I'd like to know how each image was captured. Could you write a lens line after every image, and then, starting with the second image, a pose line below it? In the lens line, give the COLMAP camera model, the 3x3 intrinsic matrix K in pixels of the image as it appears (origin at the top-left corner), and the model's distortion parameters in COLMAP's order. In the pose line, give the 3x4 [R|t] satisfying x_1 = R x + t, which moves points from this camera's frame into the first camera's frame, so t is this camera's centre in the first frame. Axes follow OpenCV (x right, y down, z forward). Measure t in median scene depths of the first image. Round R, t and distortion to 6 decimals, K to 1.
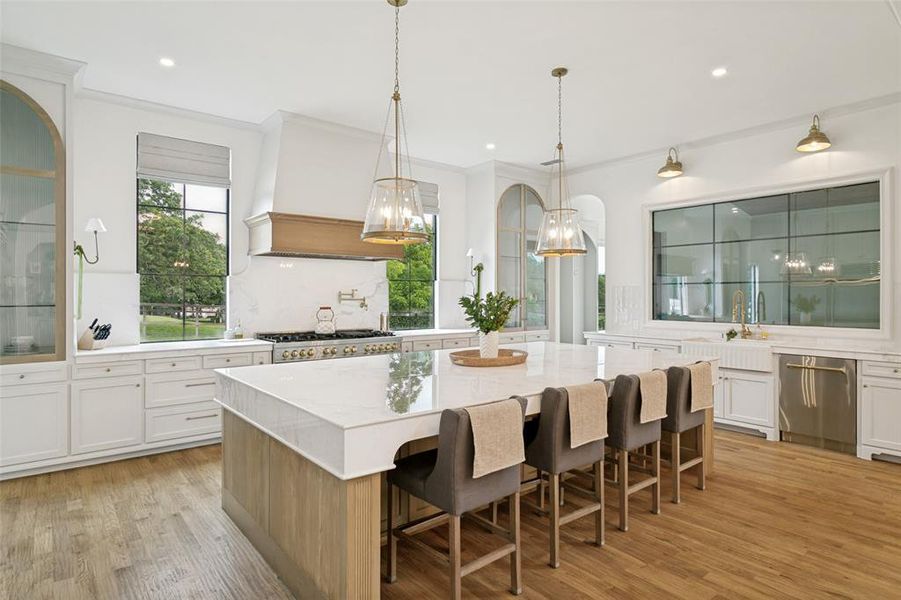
lens RADIAL K [[482.2, 0, 451.5], [0, 482.2, 297.2], [0, 0, 1]] dist [0.001425, 0.000016]
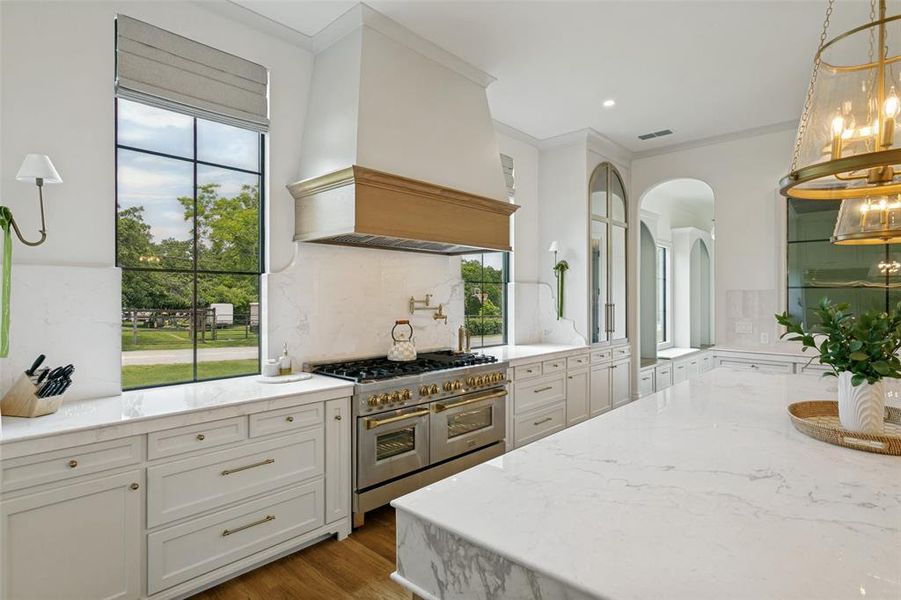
lens RADIAL K [[464.6, 0, 450.5], [0, 464.6, 300.0], [0, 0, 1]] dist [0.000977, 0.000352]
pose [[0.991603, -0.001045, 0.129317, -0.300164], [0.000791, 0.999998, 0.002013, -0.010550], [-0.129319, -0.001894, 0.991601, 0.370863]]
